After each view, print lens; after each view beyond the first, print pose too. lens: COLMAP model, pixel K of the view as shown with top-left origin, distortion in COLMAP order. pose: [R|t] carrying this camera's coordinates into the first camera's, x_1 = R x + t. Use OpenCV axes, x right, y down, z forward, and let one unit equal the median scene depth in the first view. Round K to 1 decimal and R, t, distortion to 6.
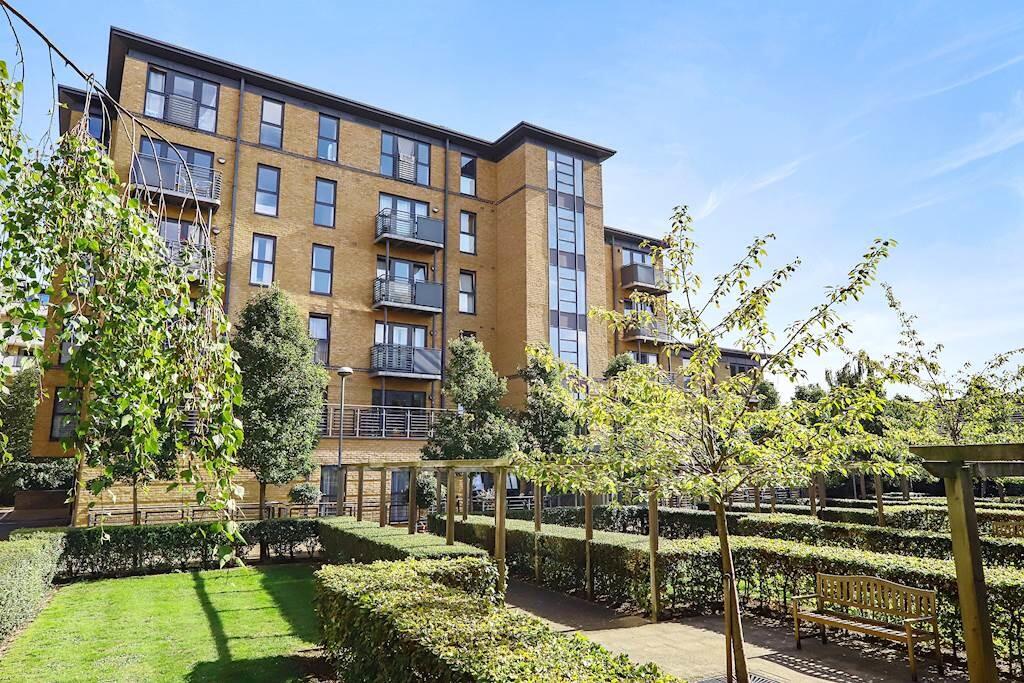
lens RADIAL K [[671.0, 0, 512.0], [0, 671.0, 341.5], [0, 0, 1]] dist [0.000643, 0.000467]
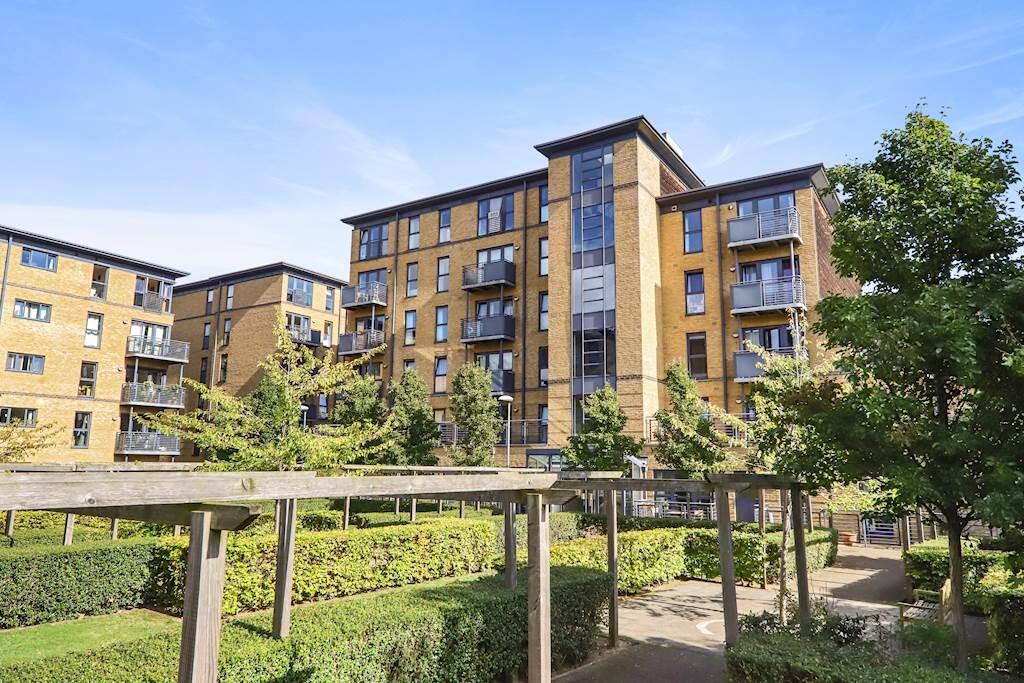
lens RADIAL K [[671.0, 0, 512.0], [0, 671.0, 341.5], [0, 0, 1]] dist [0.000643, 0.000467]
pose [[0.405894, -0.149167, -0.901665, 0.992076], [0.154147, 0.983630, -0.093336, 0.078839], [0.900827, -0.101104, 0.422243, 0.523336]]
